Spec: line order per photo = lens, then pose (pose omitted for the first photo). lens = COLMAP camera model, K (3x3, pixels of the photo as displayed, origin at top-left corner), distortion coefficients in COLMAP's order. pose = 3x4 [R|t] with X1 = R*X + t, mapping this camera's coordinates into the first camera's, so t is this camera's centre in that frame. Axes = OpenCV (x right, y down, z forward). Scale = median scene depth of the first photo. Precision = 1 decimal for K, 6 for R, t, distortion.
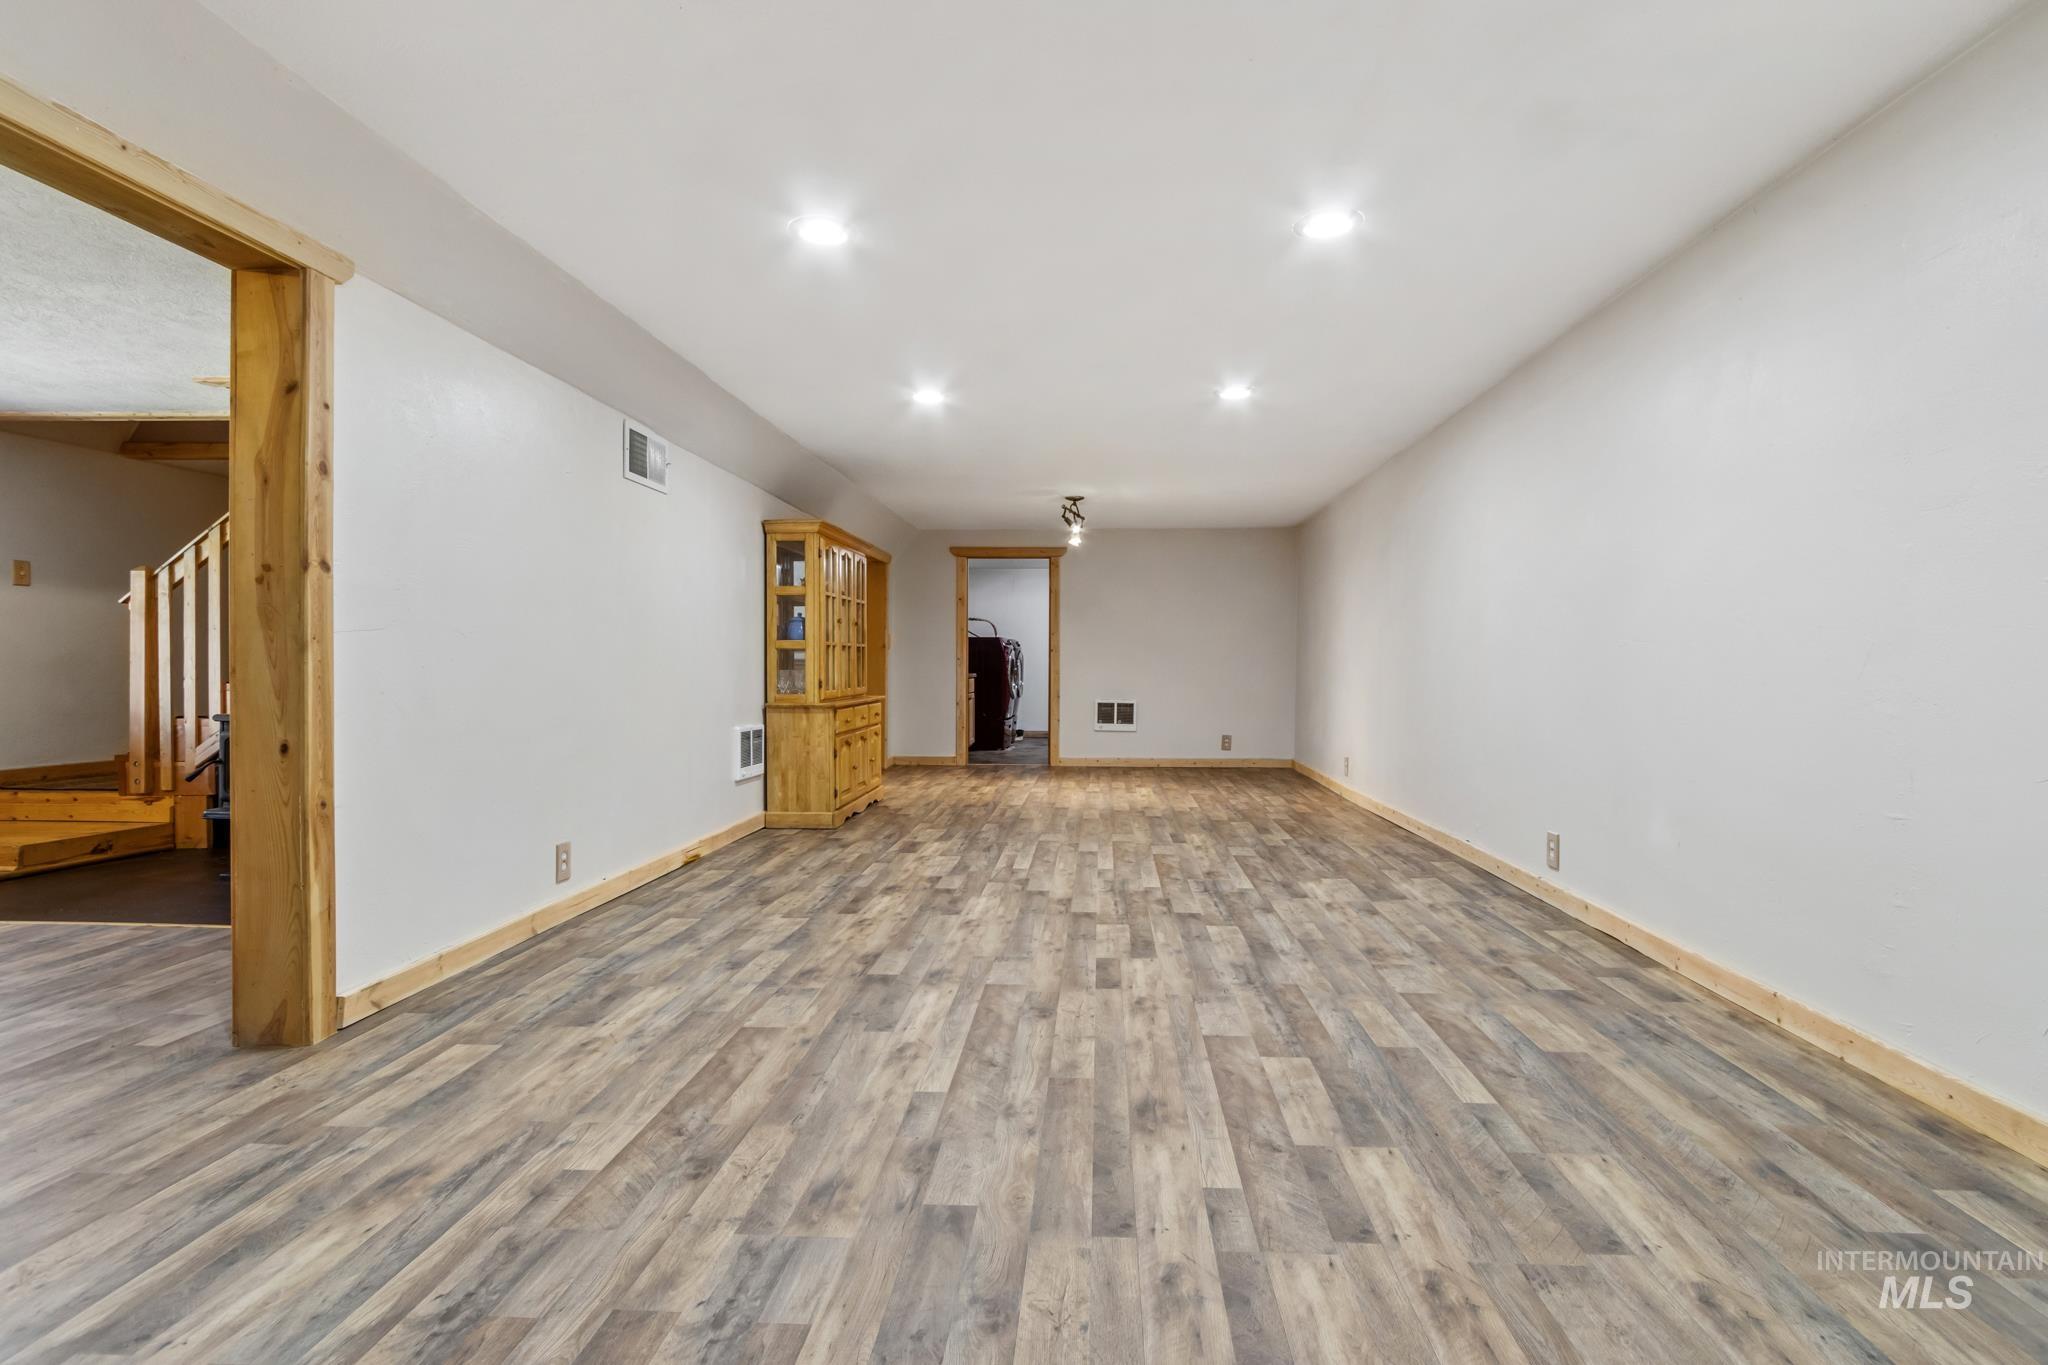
lens RADIAL K [[955.0, 0, 1054.7], [0, 955.0, 671.1], [0, 0, 1]] dist [0.007248, -0.002596]
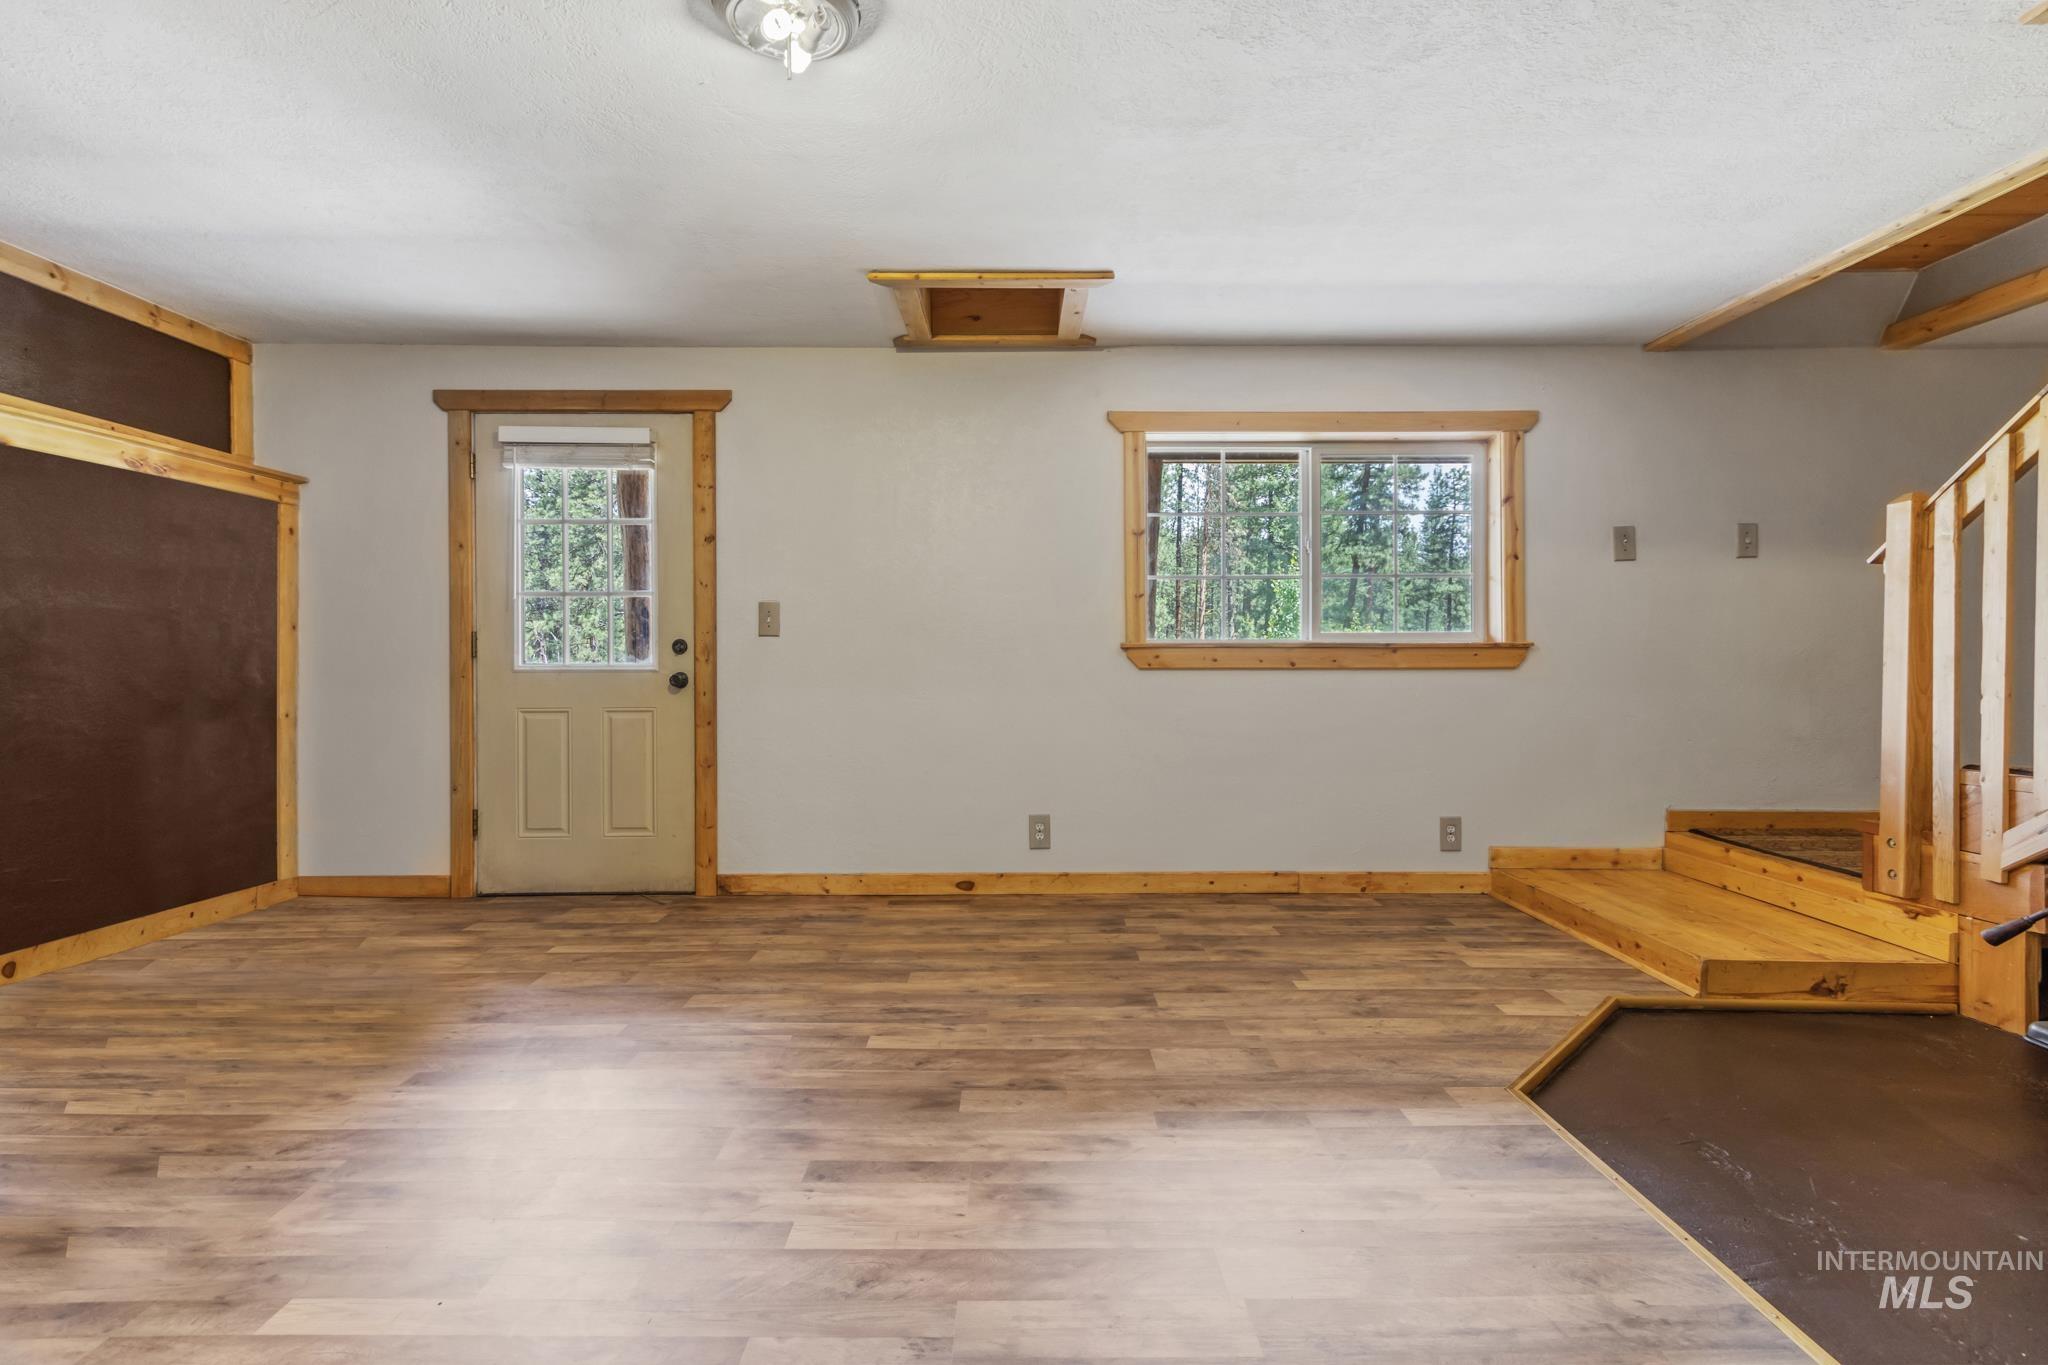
lens RADIAL K [[955.0, 0, 1018.9], [0, 955.0, 665.6], [0, 0, 1]] dist [0.007248, -0.002596]
pose [[0.053669, 0.006151, -0.998540, -0.415790], [-0.011342, 0.999920, 0.005549, -0.005861], [0.998494, 0.011028, 0.053734, 0.449698]]
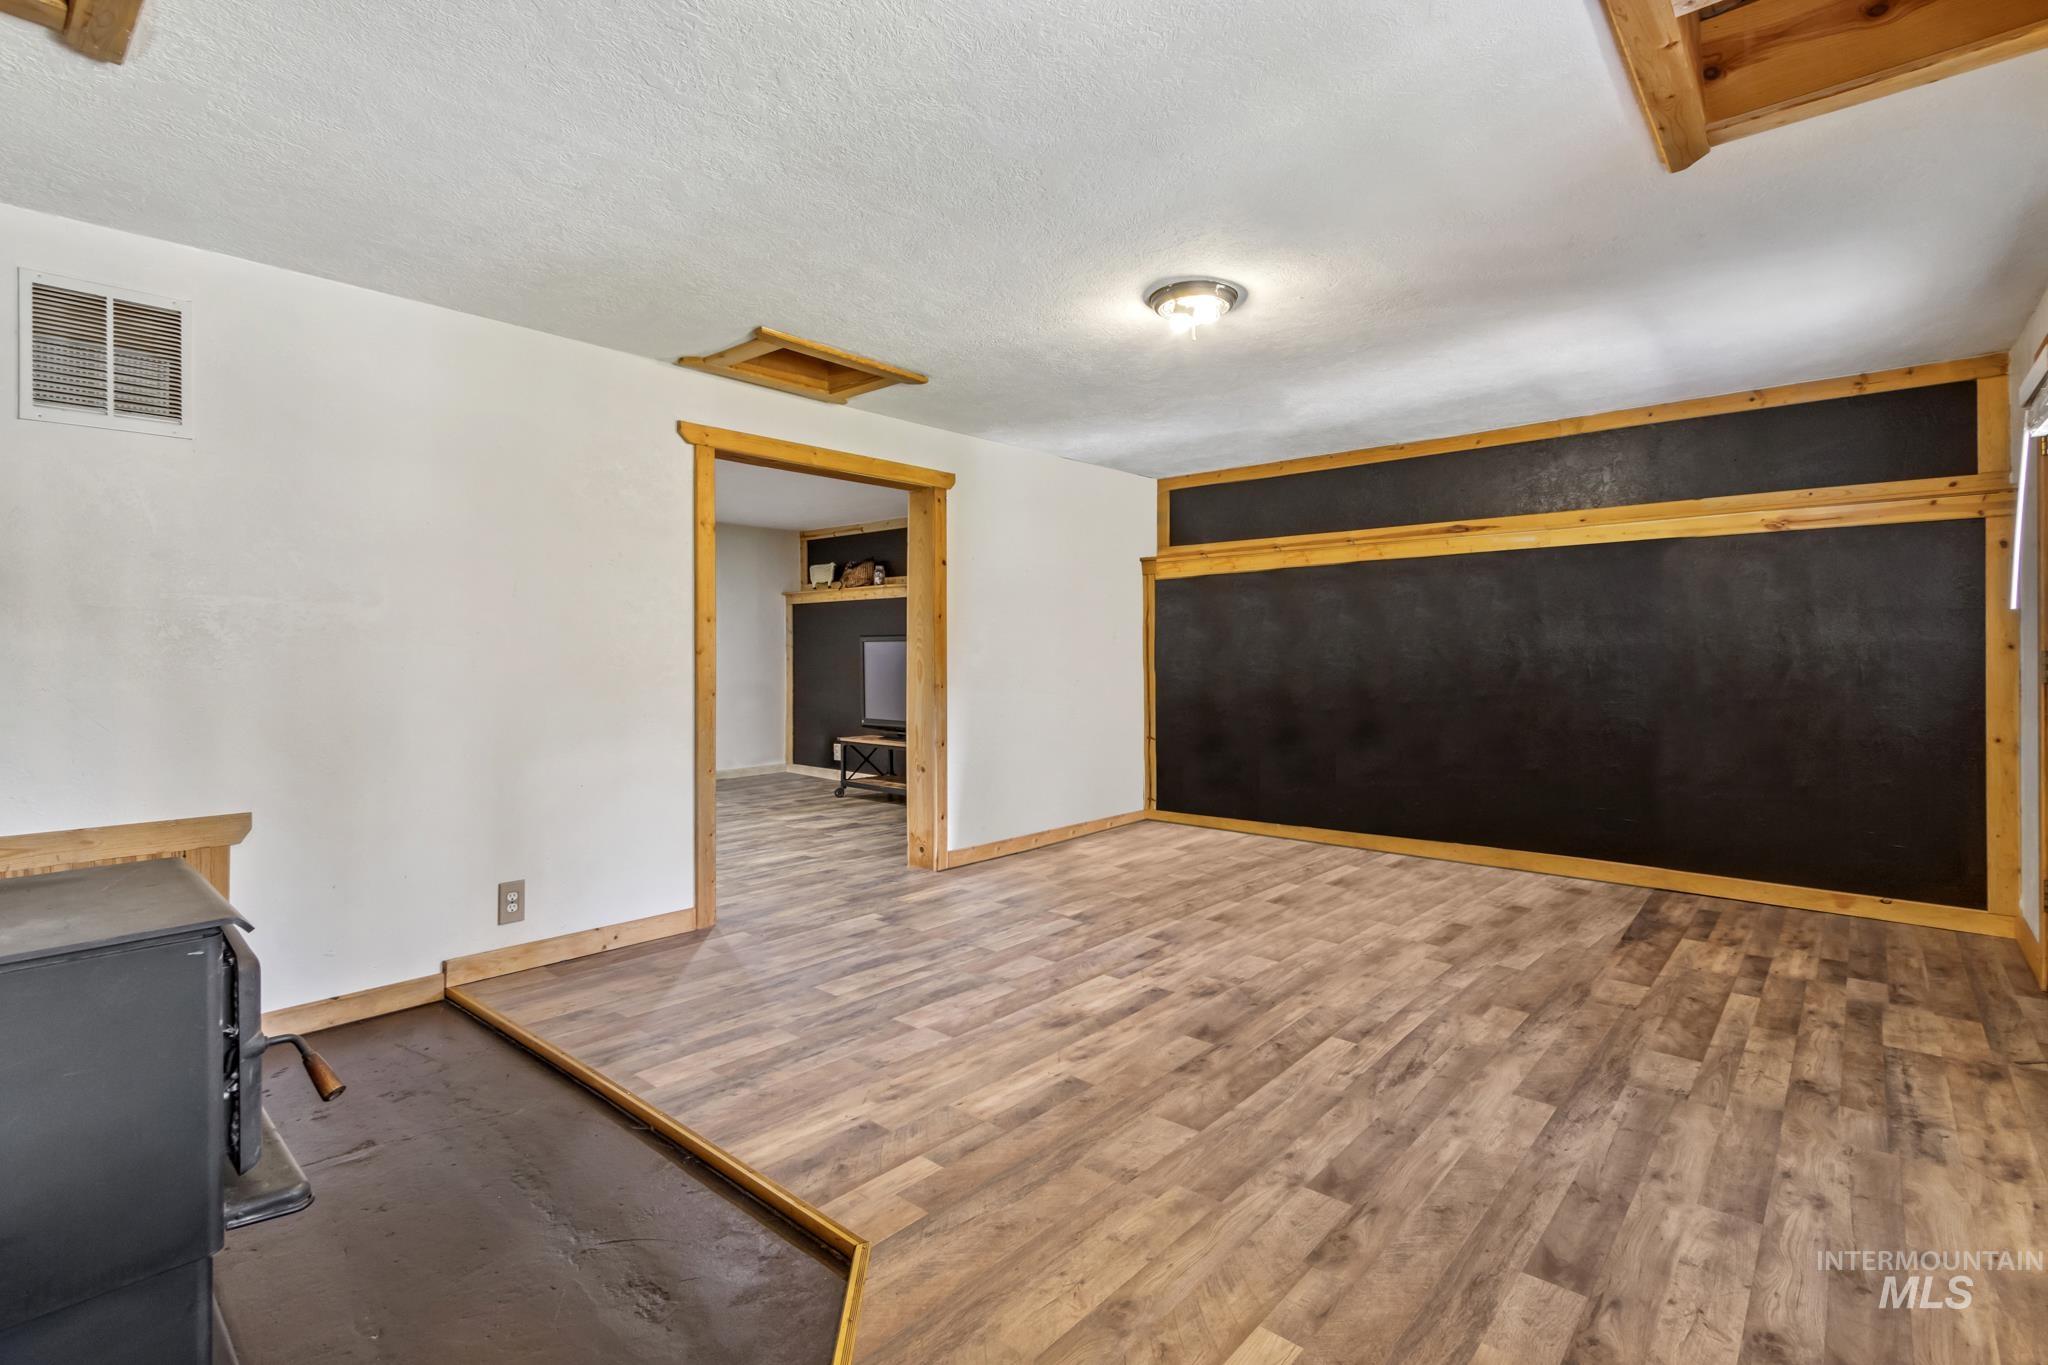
lens RADIAL K [[955.0, 0, 1025.9], [0, 955.0, 630.3], [0, 0, 1]] dist [0.007248, -0.002596]
pose [[-0.783775, 0.021314, 0.620679, -1.632807], [0.011966, 0.999744, -0.019222, -0.055178], [-0.620930, -0.007639, -0.783829, 1.312106]]
